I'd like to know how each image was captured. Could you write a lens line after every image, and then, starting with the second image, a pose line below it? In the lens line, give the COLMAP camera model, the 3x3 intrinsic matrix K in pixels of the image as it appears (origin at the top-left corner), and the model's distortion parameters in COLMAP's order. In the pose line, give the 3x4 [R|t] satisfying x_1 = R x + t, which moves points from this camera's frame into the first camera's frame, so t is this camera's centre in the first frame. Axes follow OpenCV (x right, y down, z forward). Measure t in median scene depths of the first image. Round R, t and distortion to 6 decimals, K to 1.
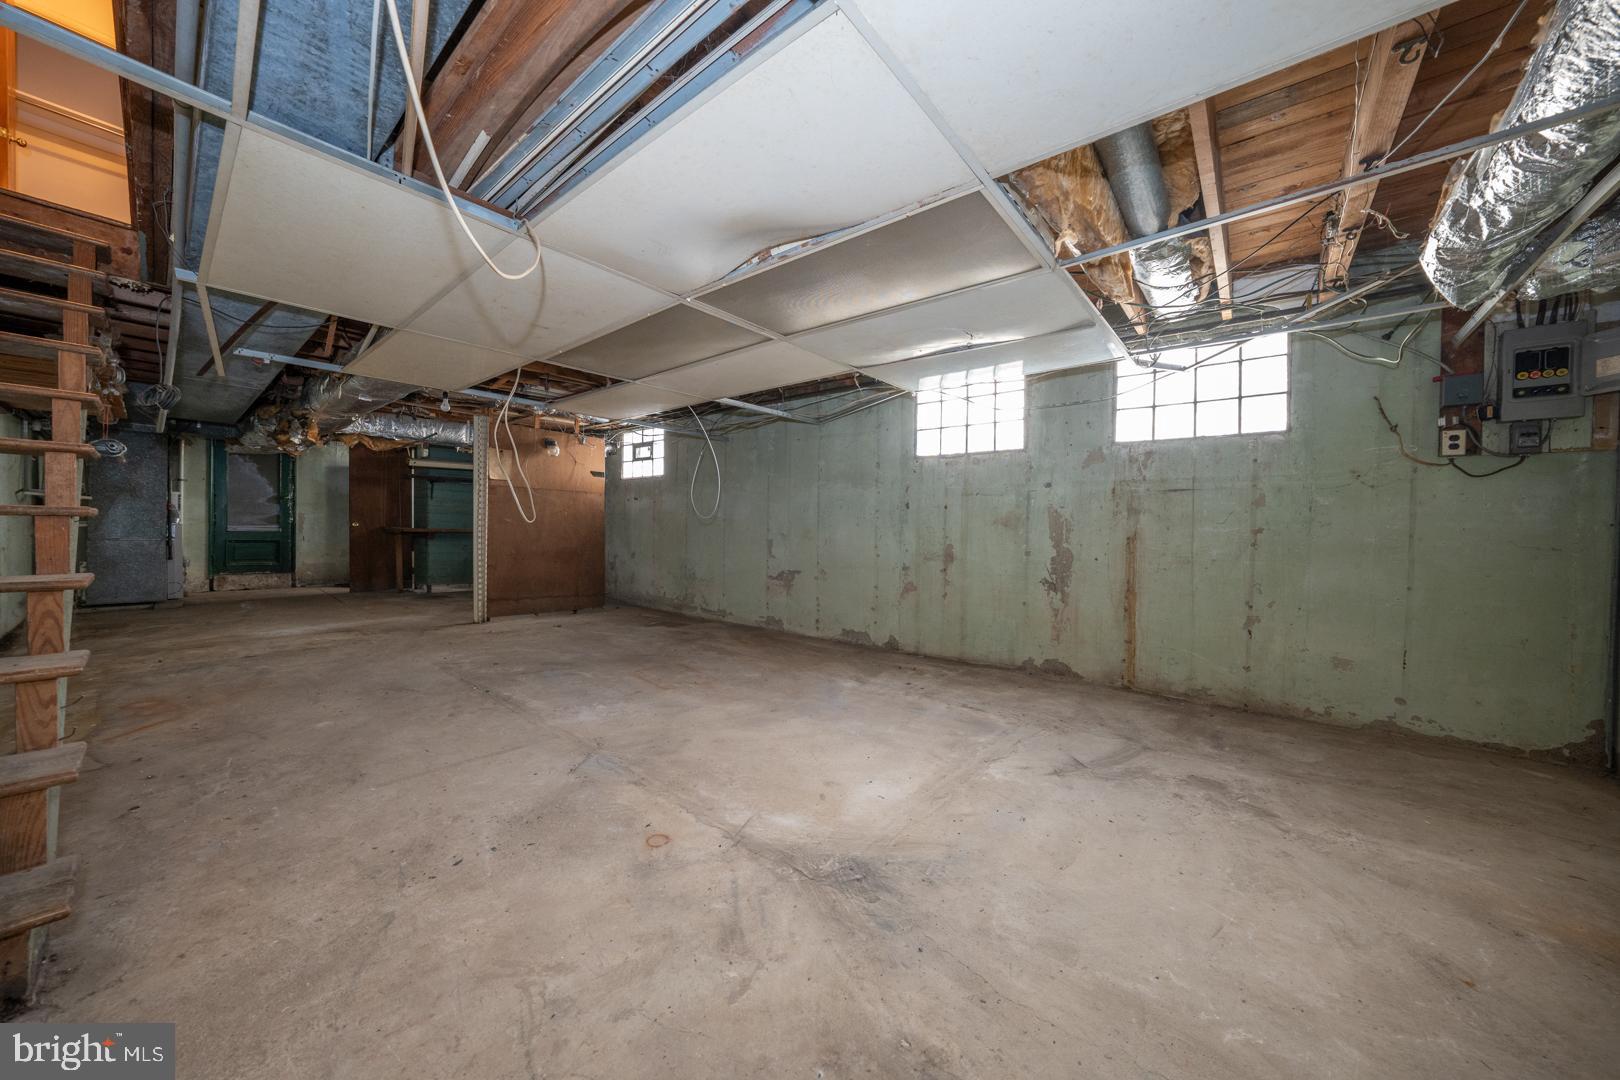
lens RADIAL K [[555.4, 0, 806.3], [0, 555.4, 536.2], [0, 0, 1]] dist [-0.020983, 0.003233]
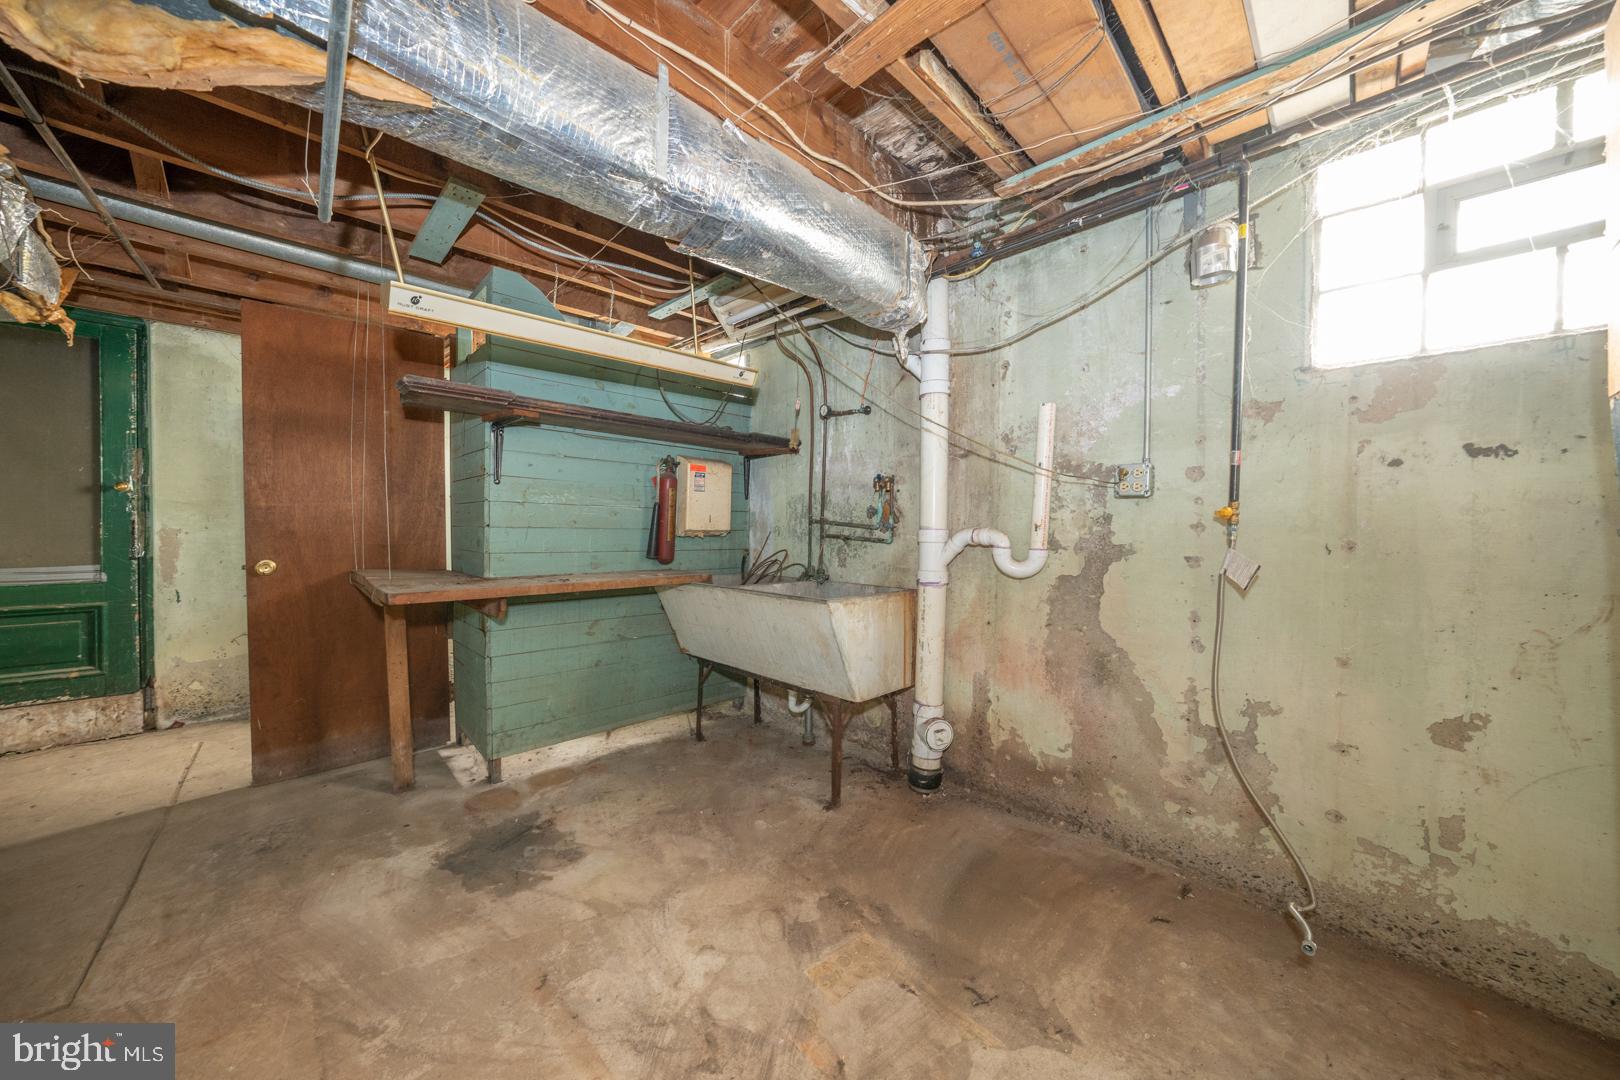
lens RADIAL K [[555.4, 0, 810.2], [0, 555.4, 540.9], [0, 0, 1]] dist [-0.020983, 0.003233]
pose [[0.994914, -0.006680, -0.100506, -0.457551], [0.007283, 0.999958, 0.005633, -0.033617], [0.100464, -0.006337, 0.994921, 0.682480]]
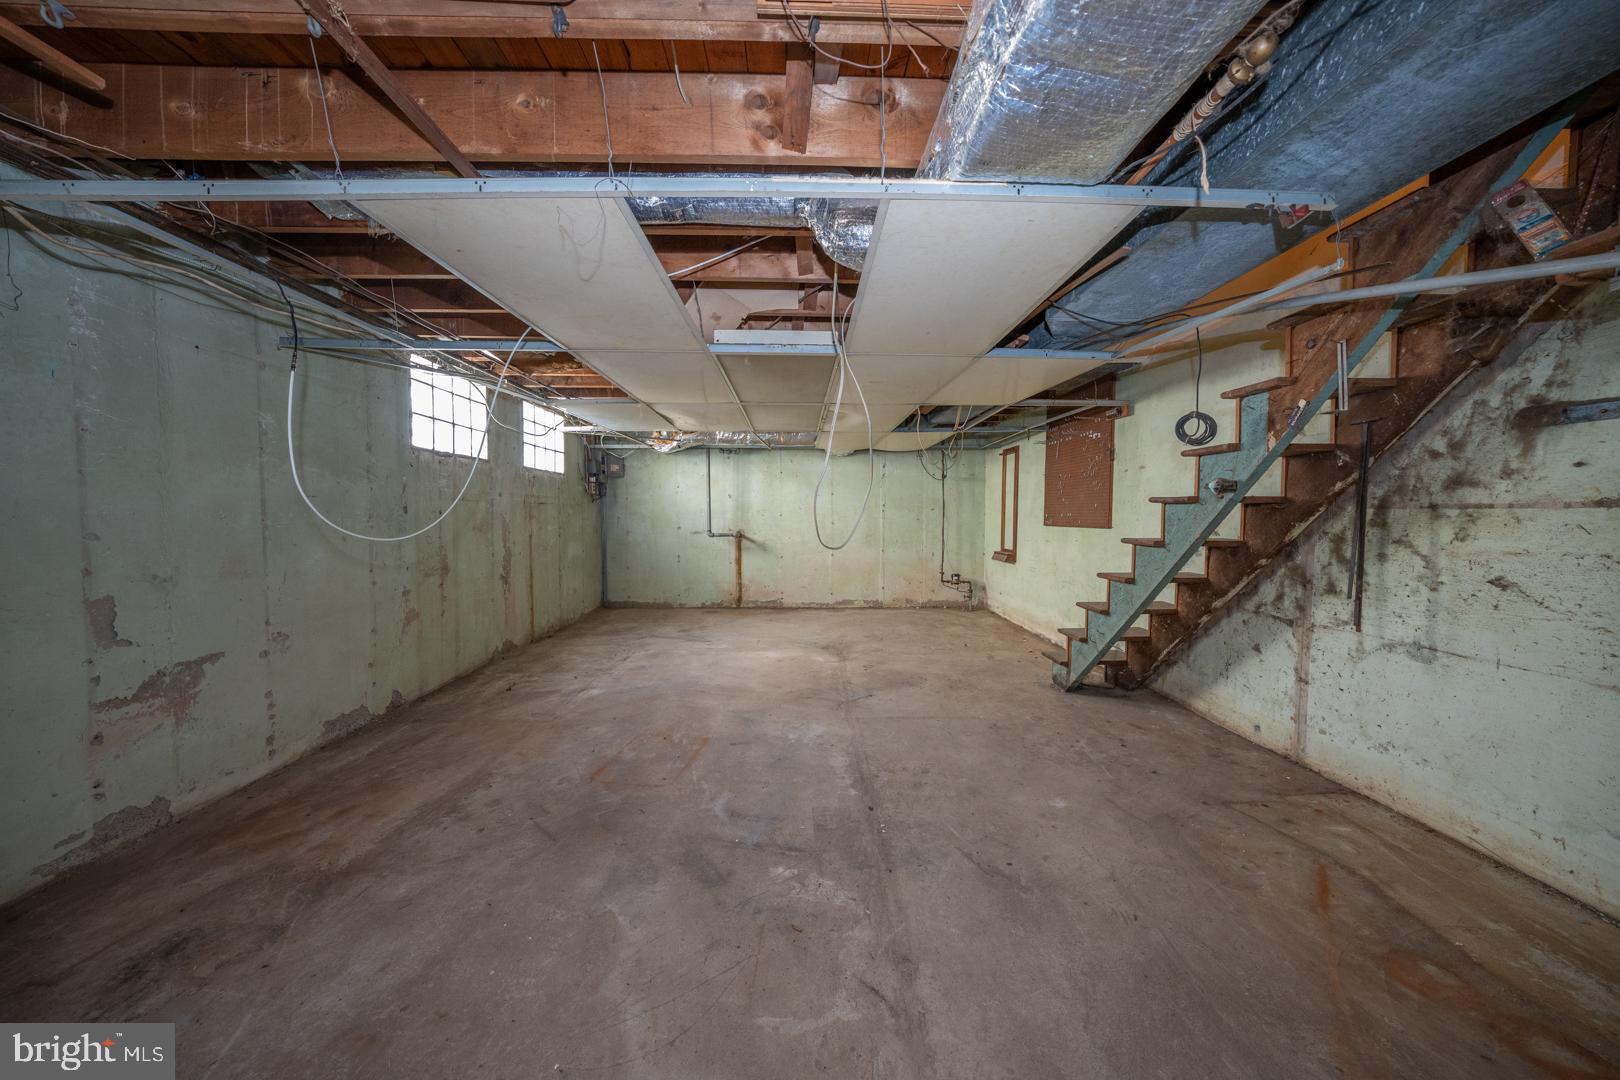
lens RADIAL K [[555.4, 0, 809.3], [0, 555.4, 537.9], [0, 0, 1]] dist [-0.020983, 0.003233]
pose [[-0.656025, -0.047719, 0.753229, -1.084810], [0.003405, 0.997802, 0.066179, -0.094126], [-0.754731, 0.045979, -0.654421, 1.575936]]
